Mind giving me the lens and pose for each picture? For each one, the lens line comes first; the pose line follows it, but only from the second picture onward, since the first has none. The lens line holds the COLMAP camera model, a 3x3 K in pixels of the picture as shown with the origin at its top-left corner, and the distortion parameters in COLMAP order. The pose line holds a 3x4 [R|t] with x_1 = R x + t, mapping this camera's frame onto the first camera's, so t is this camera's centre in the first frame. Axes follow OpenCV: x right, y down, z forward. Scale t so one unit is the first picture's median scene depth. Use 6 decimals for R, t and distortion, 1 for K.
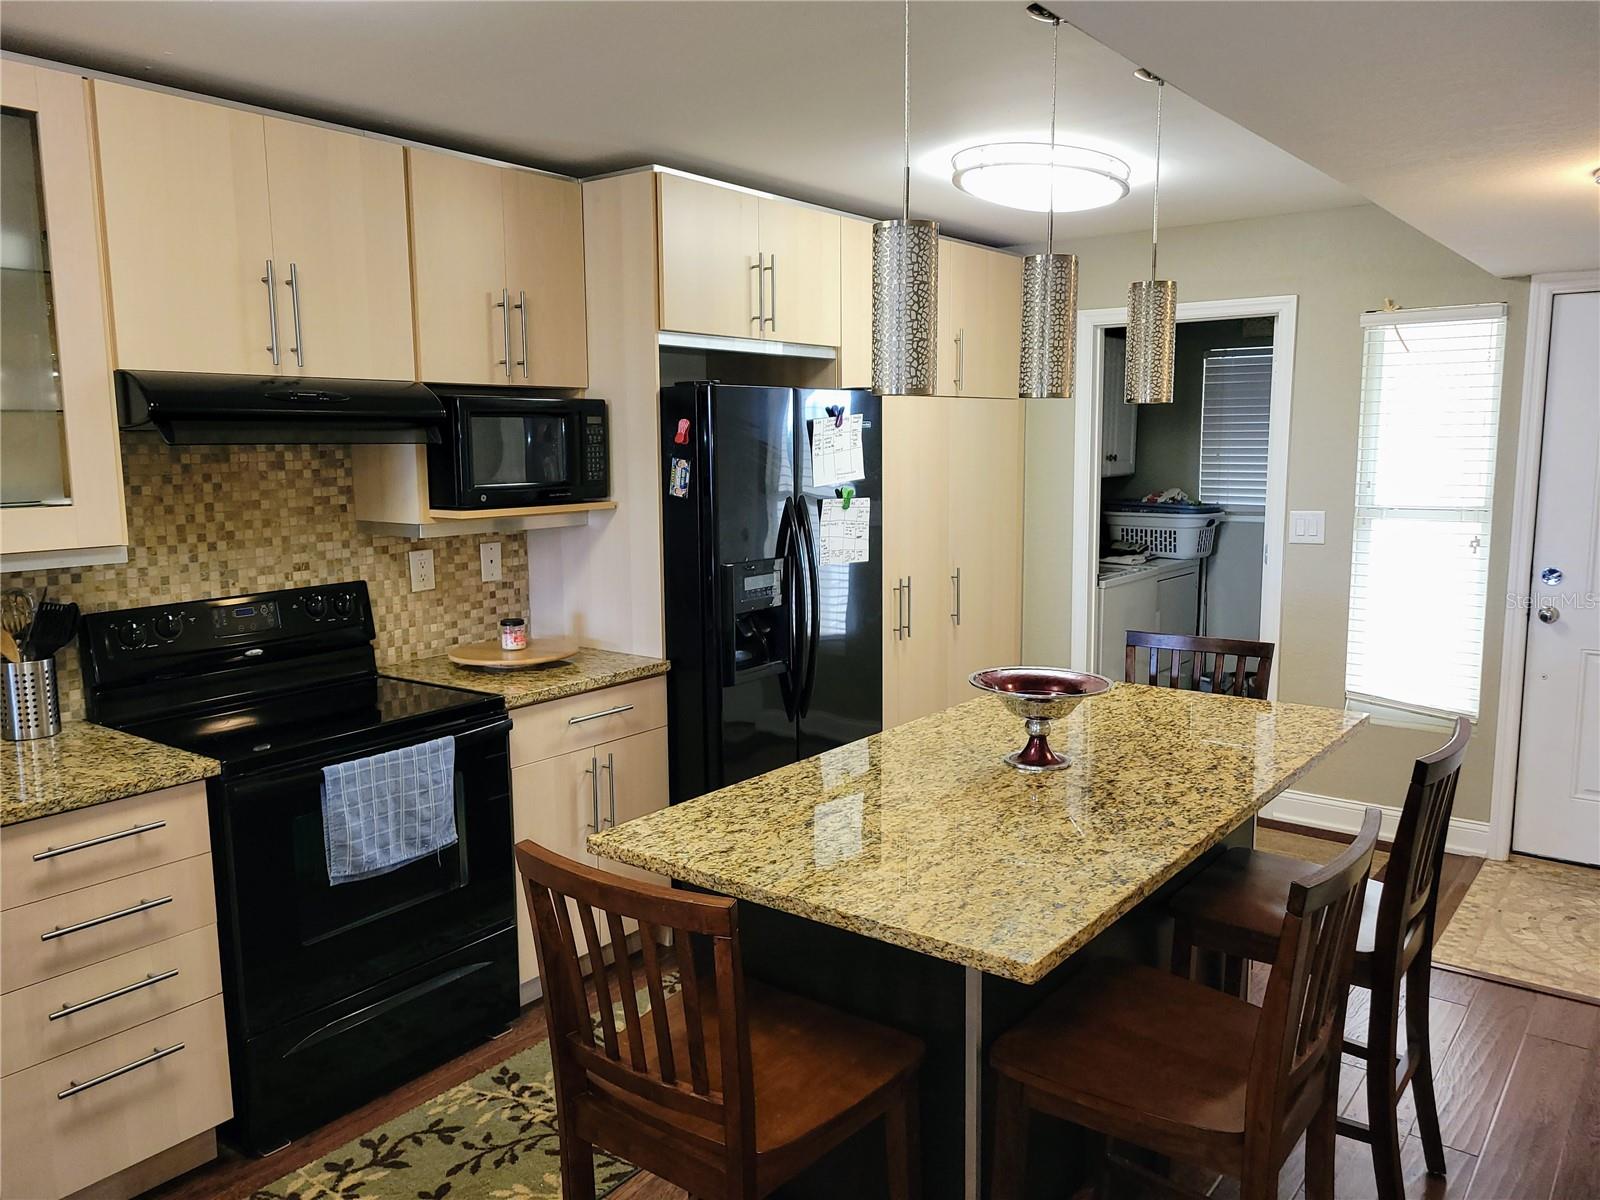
lens RADIAL K [[1223.9, 0, 789.0], [0, 1223.9, 595.5], [0, 0, 1]] dist [0.013847, -0.002418]
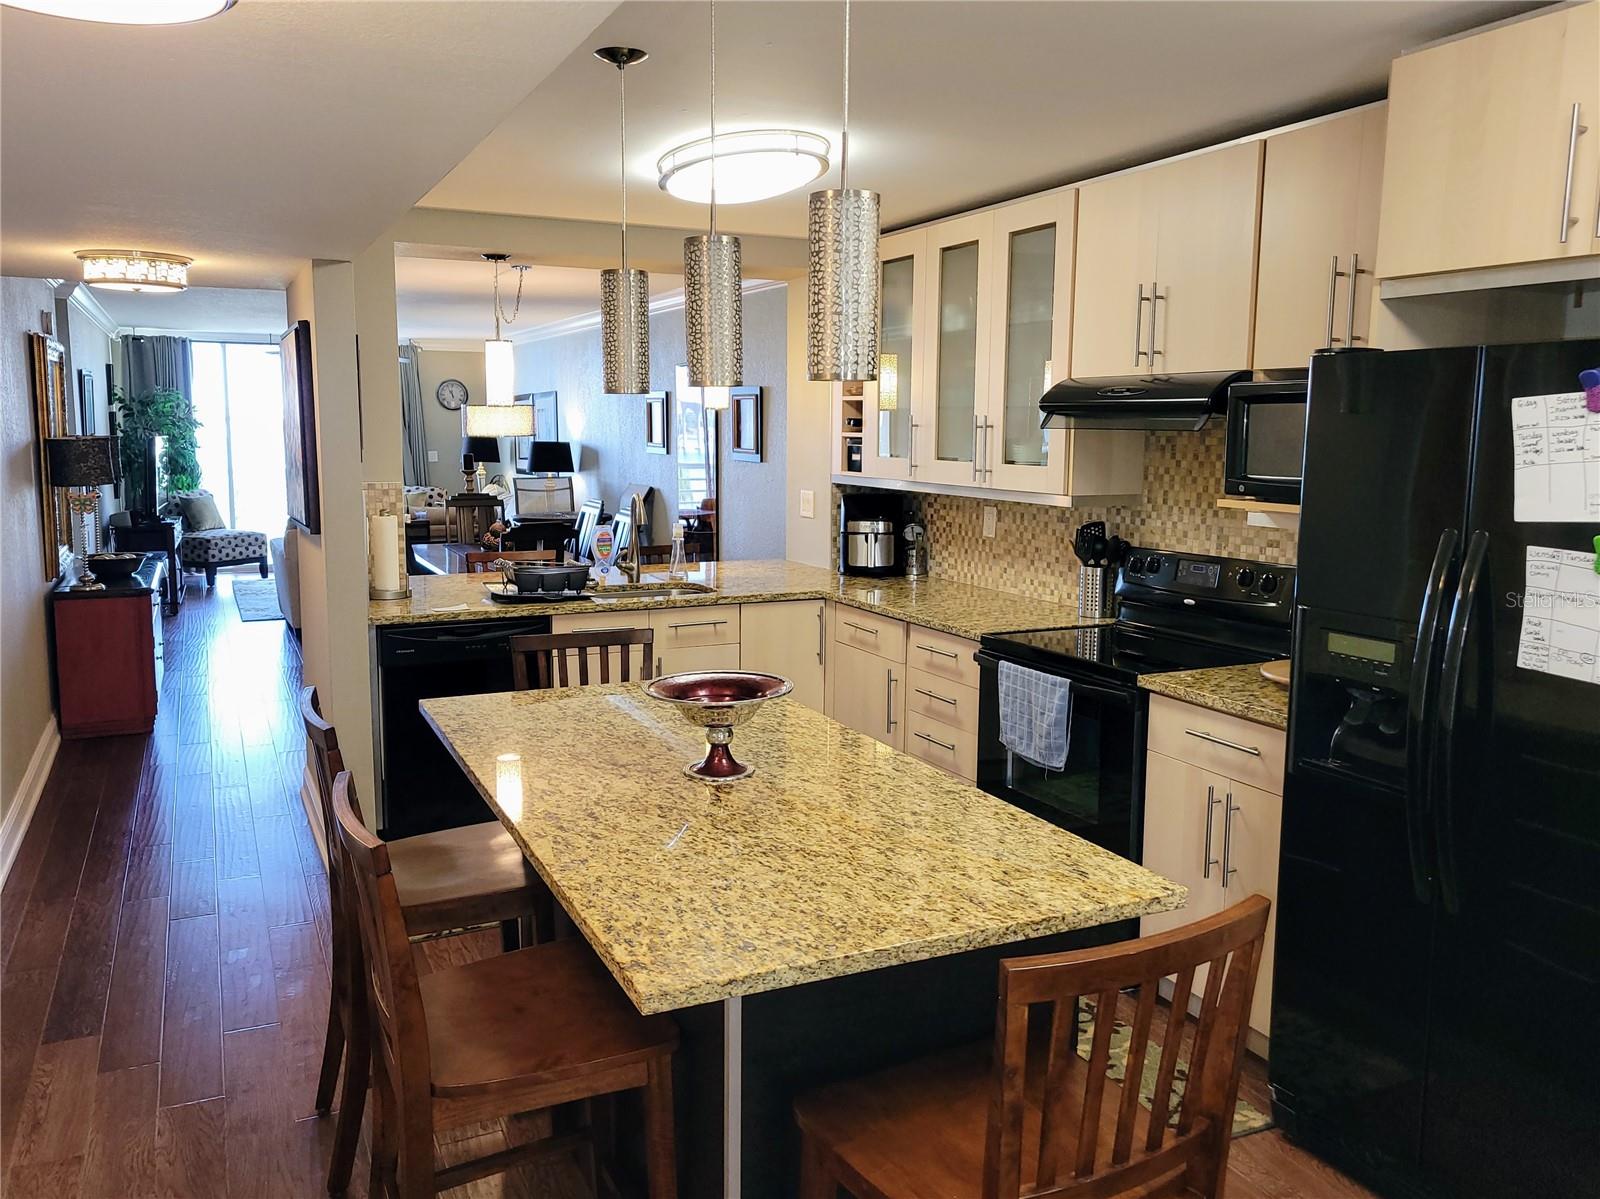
lens RADIAL K [[1223.9, 0, 789.6], [0, 1223.9, 602.4], [0, 0, 1]] dist [0.013847, -0.002418]
pose [[-0.445942, 0.138777, -0.884238, 0.834660], [-0.119692, 0.969788, 0.212568, -0.167528], [0.887023, 0.200629, -0.415858, 1.180164]]
